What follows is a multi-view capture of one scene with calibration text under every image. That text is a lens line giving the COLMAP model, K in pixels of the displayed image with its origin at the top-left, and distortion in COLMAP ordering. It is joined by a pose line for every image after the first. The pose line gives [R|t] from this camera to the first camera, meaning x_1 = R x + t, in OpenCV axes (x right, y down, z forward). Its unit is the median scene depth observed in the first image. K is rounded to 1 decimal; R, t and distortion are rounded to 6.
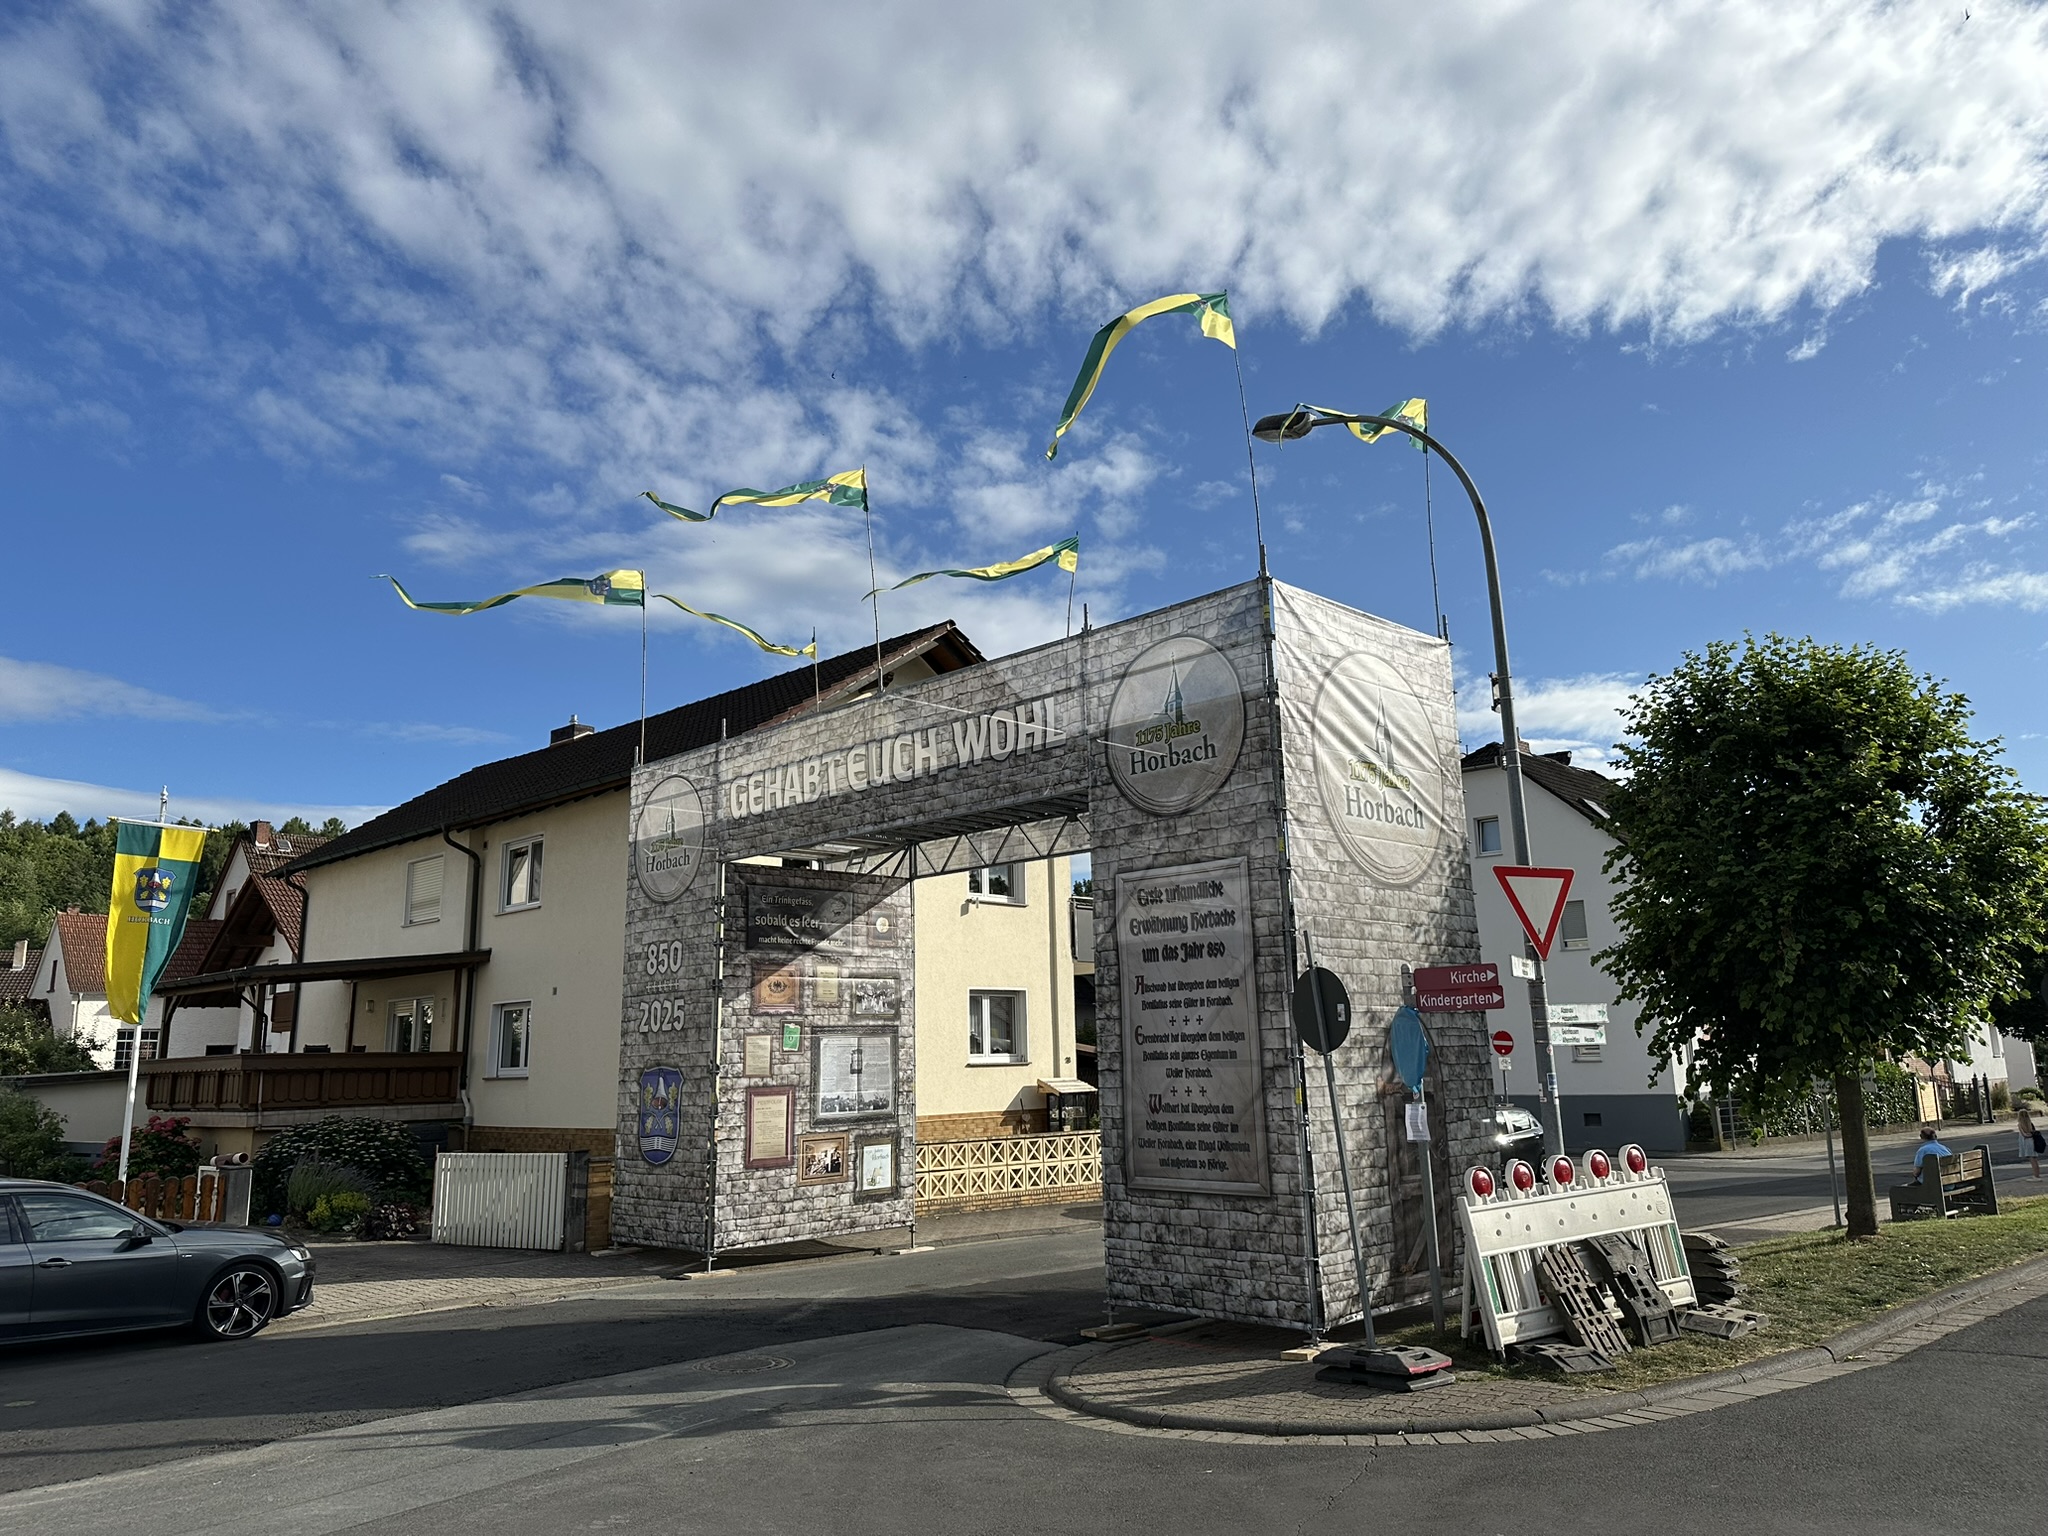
lens RADIAL K [[1433.9, 0, 1038.9], [0, 1433.9, 755.2], [0, 0, 1]] dist [0.050408, -0.070281]
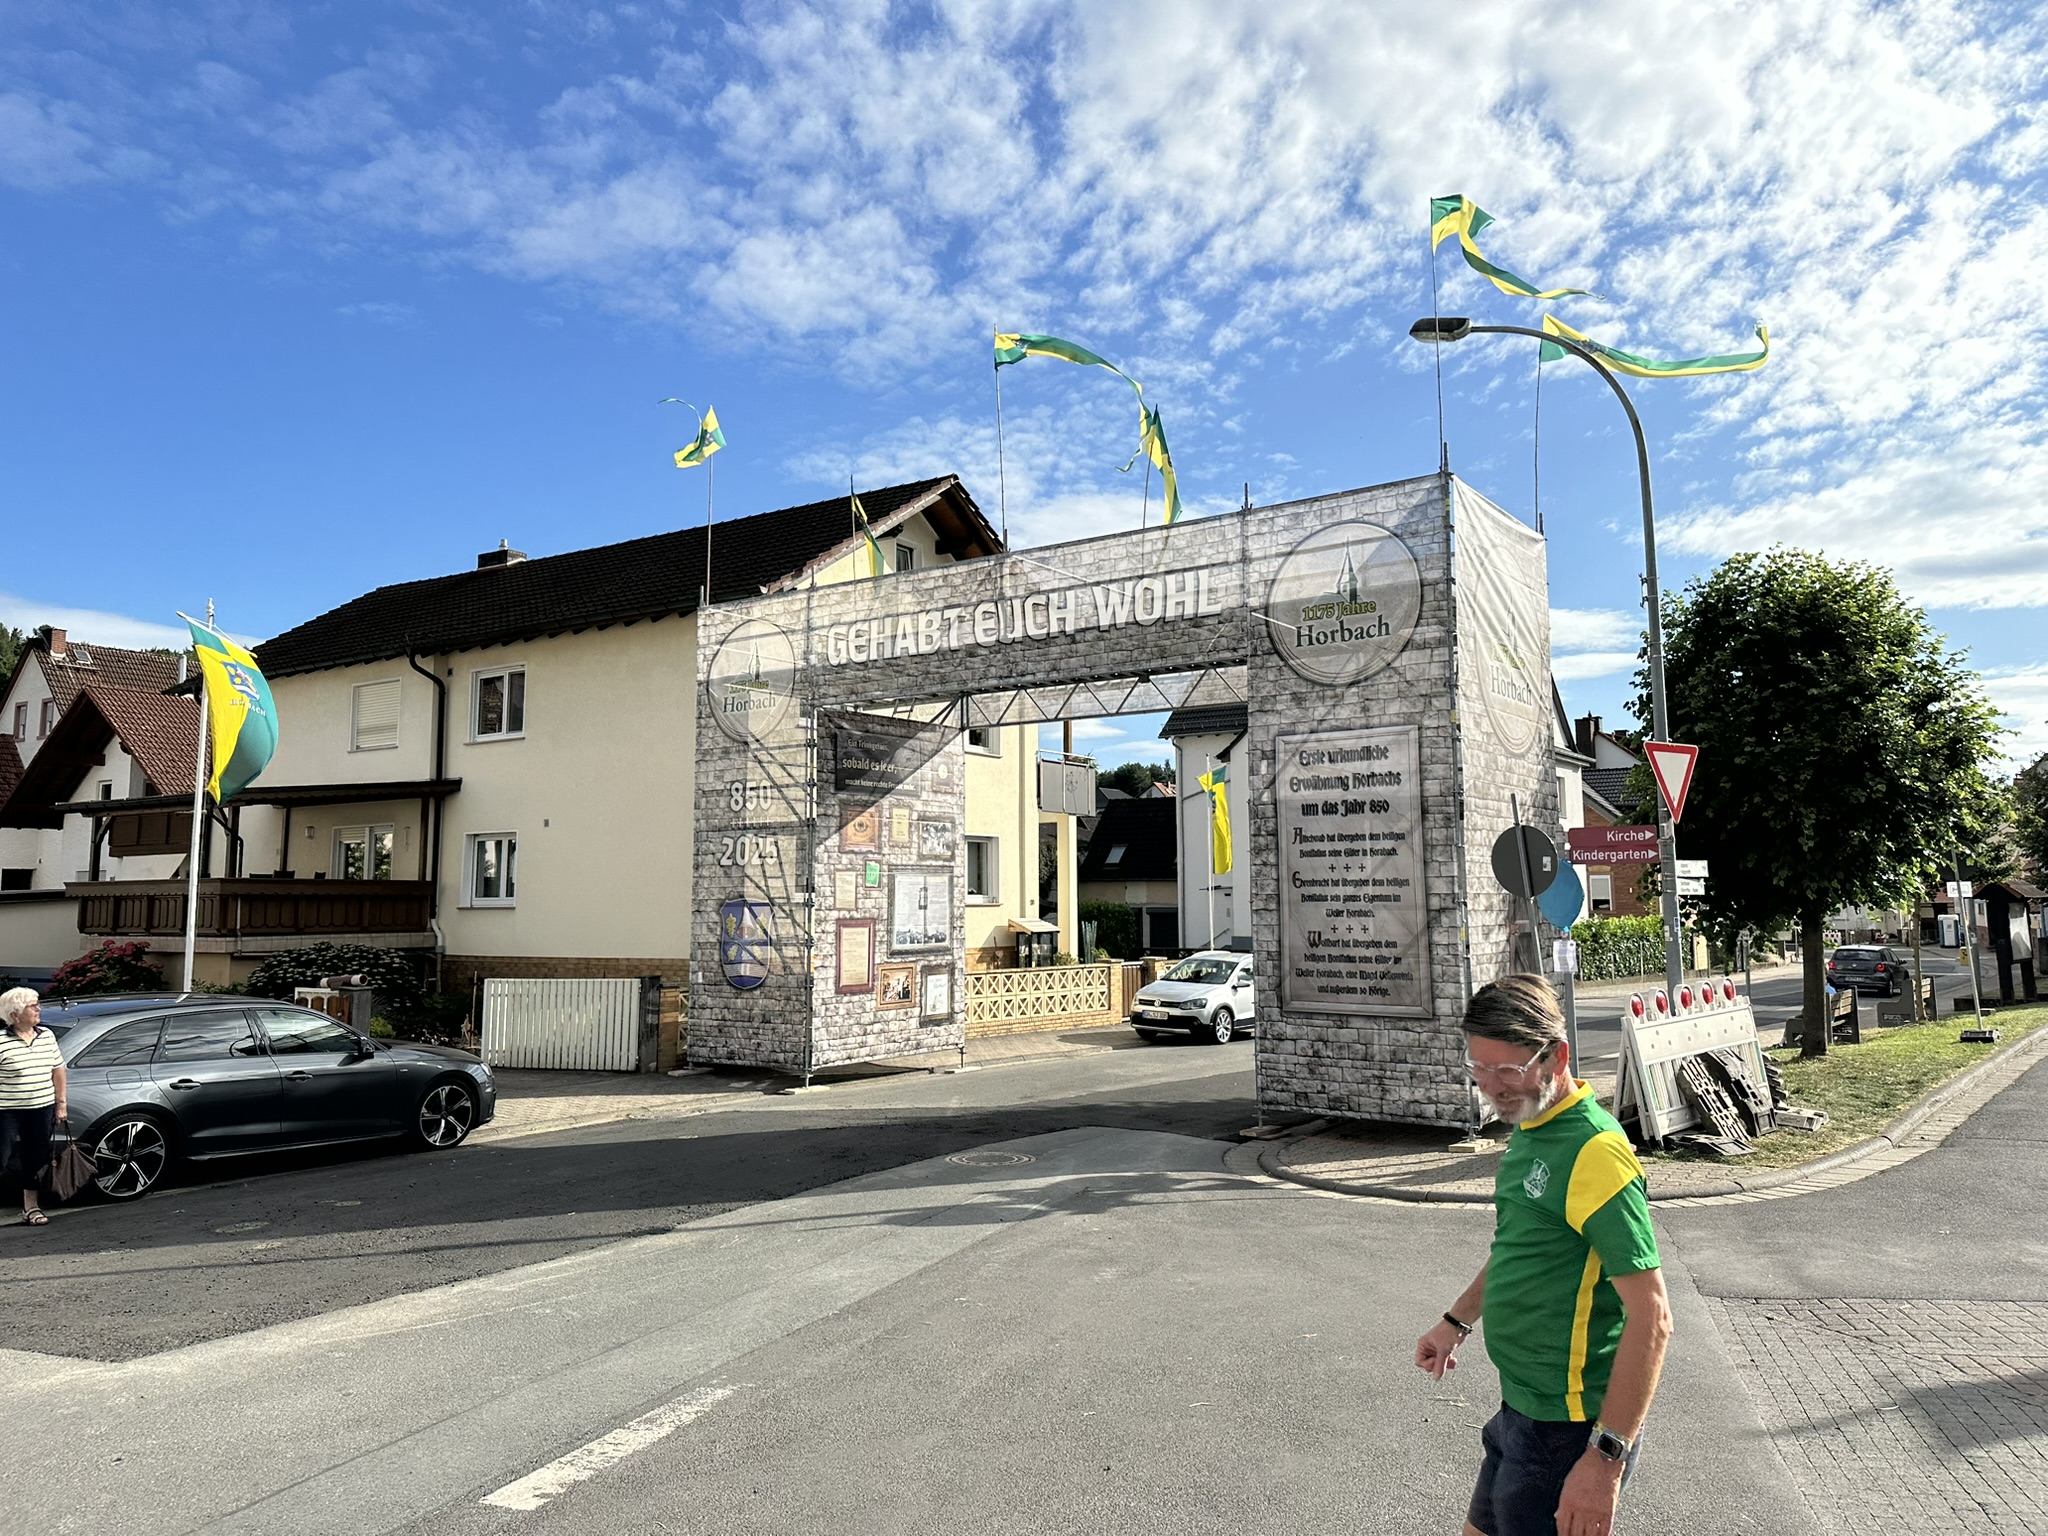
lens RADIAL K [[1416.5, 0, 1062.9], [0, 1416.5, 770.2], [0, 0, 1]] dist [0.076567, -0.071919]
pose [[0.984437, 0.035310, 0.172155, -0.224281], [-0.054799, 0.992441, 0.109807, -0.001617], [-0.166977, -0.117532, 0.978930, -0.035934]]
